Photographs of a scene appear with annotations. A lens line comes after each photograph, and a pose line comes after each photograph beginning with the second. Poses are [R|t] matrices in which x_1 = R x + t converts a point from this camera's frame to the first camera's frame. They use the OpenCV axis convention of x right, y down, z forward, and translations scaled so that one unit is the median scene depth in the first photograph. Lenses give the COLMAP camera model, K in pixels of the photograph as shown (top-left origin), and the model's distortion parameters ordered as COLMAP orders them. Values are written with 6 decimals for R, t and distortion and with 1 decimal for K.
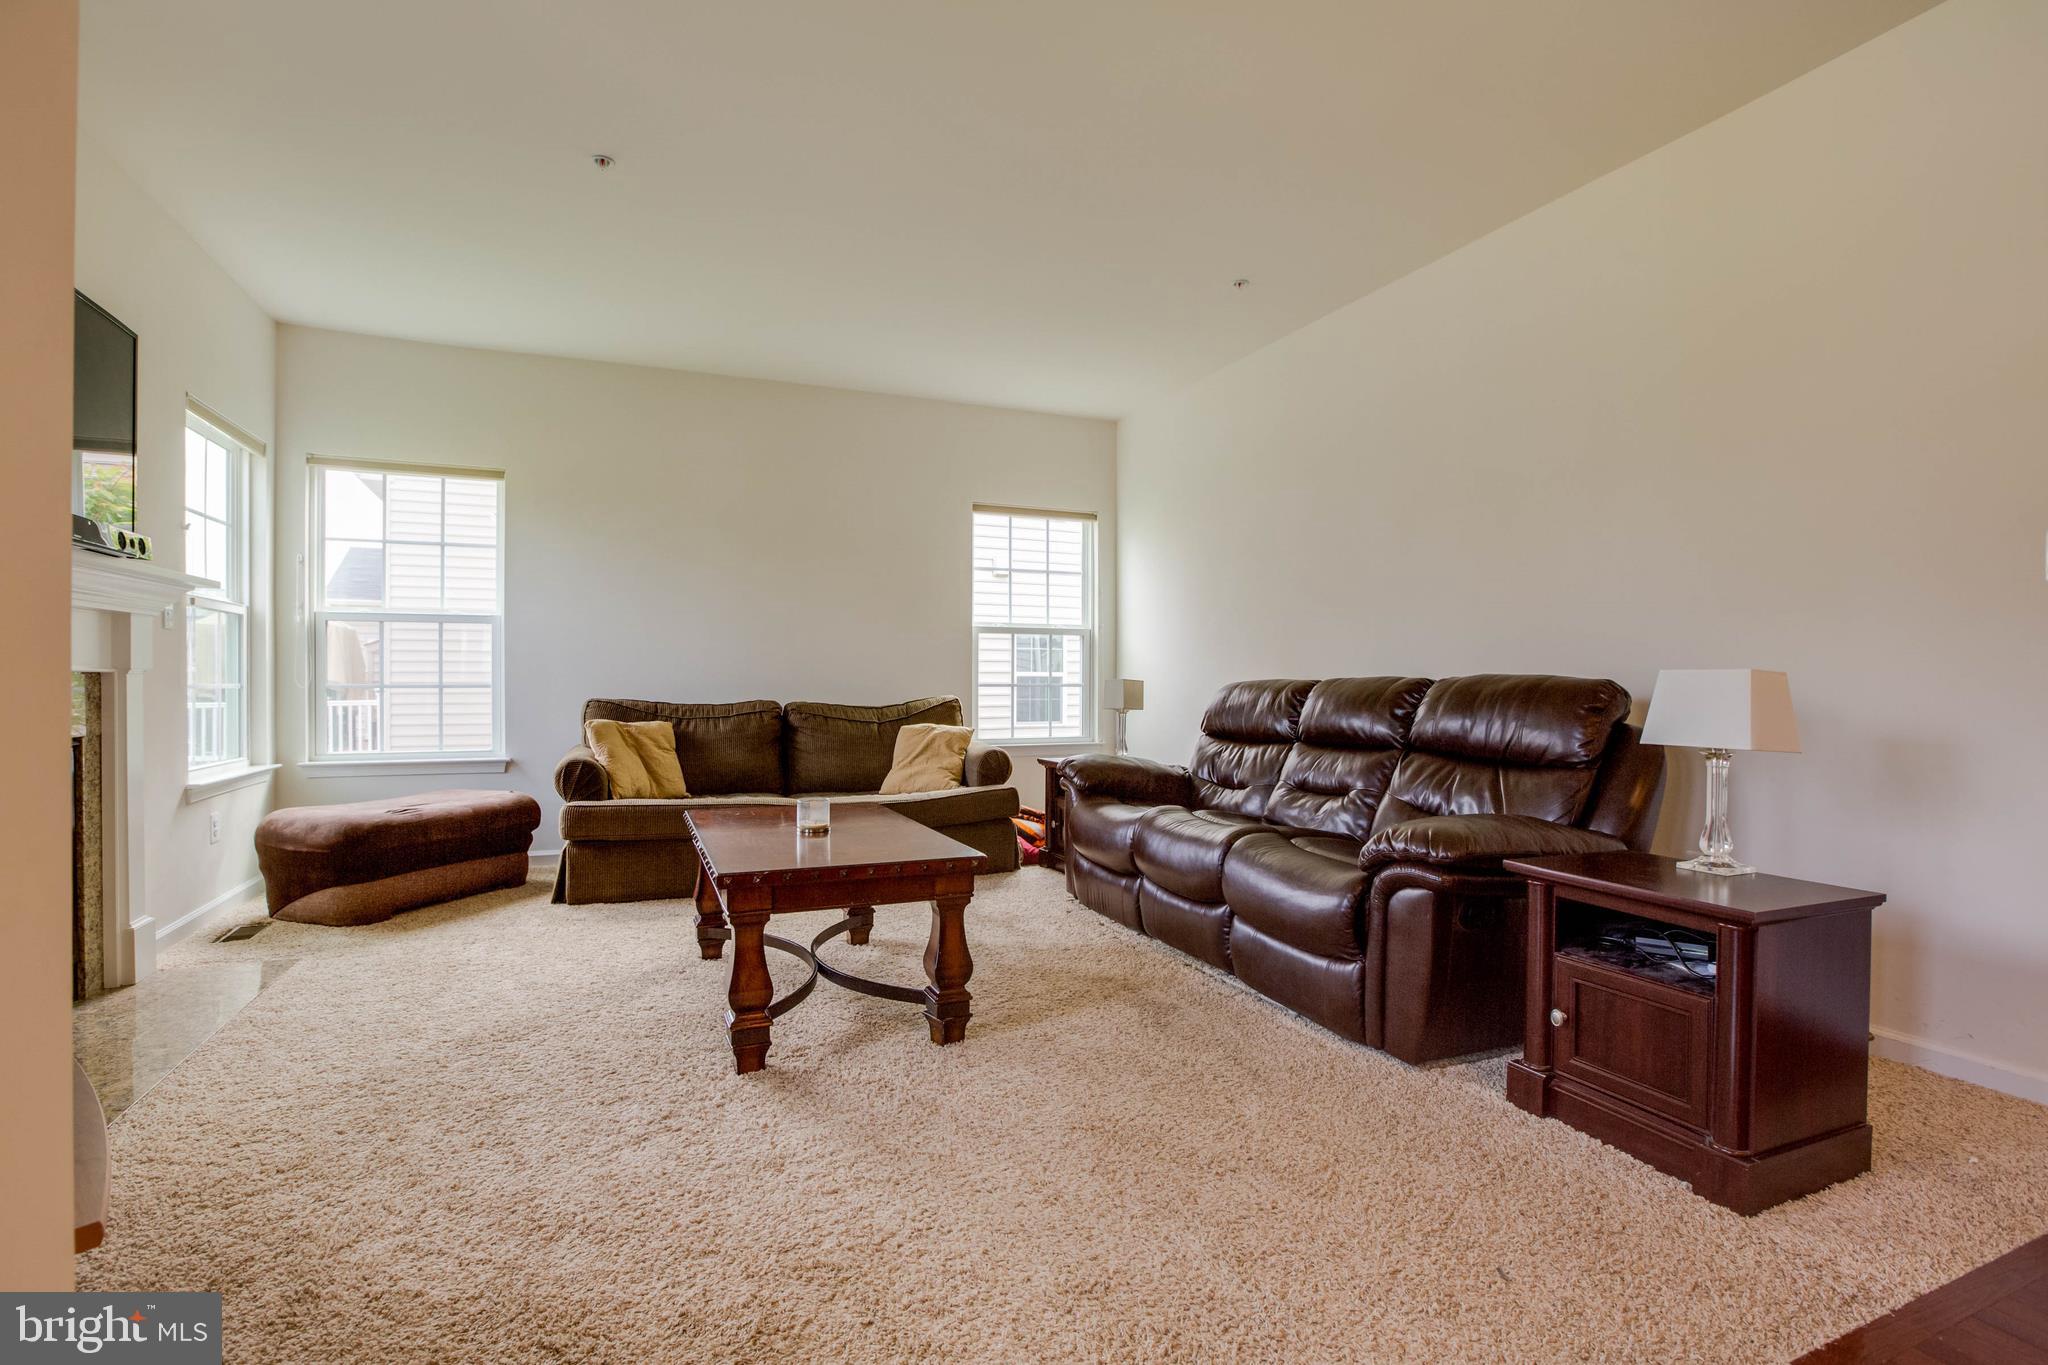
lens RADIAL K [[973.1, 0, 1030.8], [0, 973.1, 674.1], [0, 0, 1]] dist [-0.016861, 0.001273]
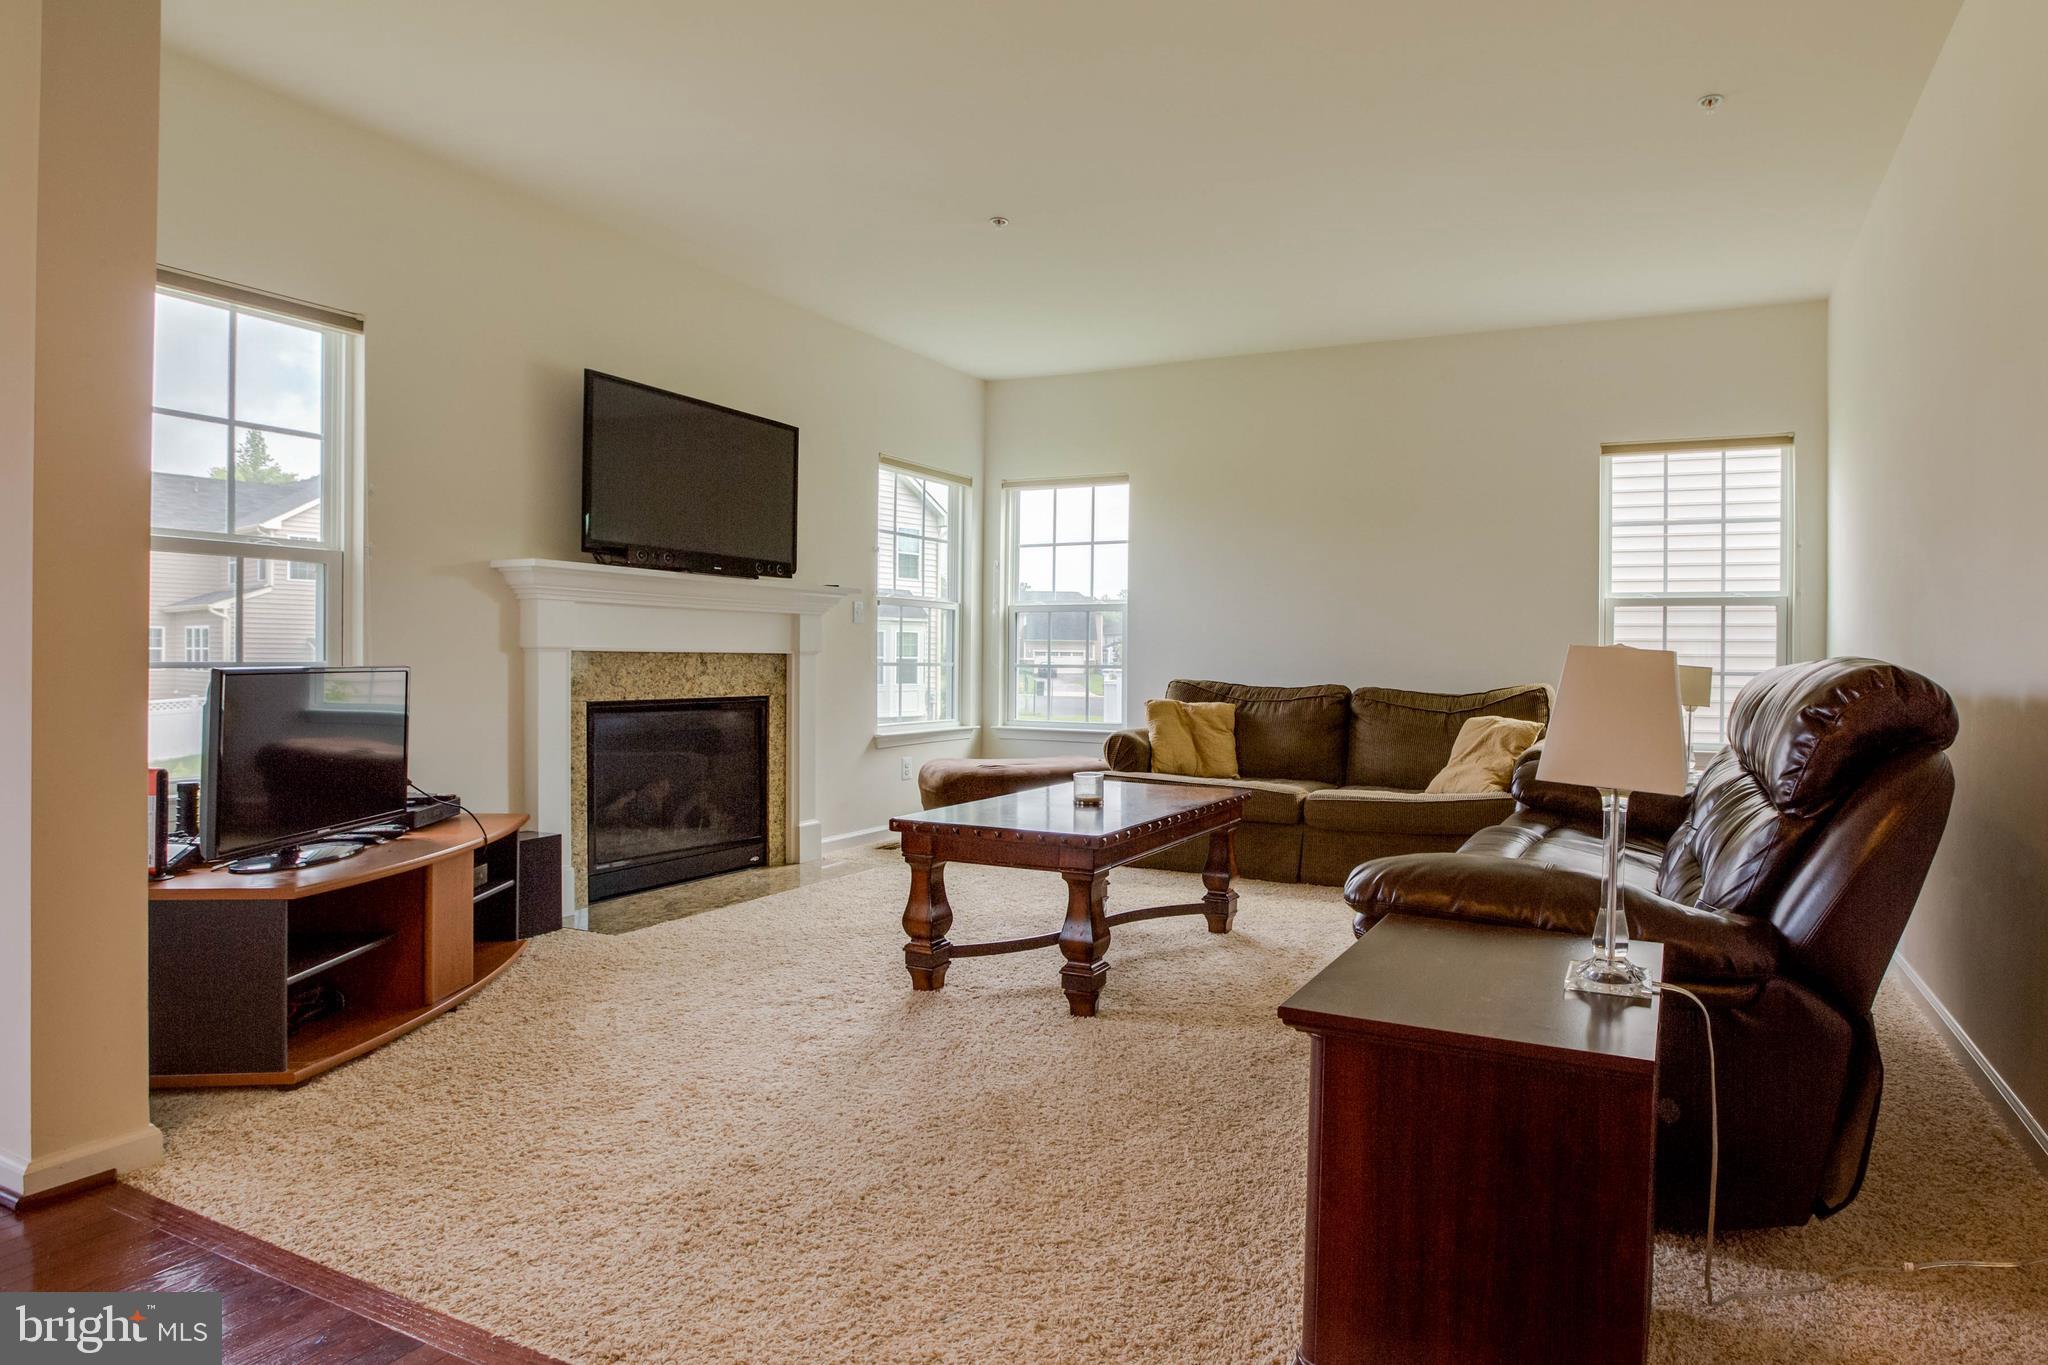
lens RADIAL K [[1120.3, 0, 1140.4], [0, 1120.3, 662.7], [0, 0, 1]] dist [-0.044808, 0.000823]
pose [[0.687029, 0.007554, -0.726591, 0.412879], [-0.004174, 0.999970, 0.006450, -0.000730], [0.726618, -0.001399, 0.687040, 0.119434]]
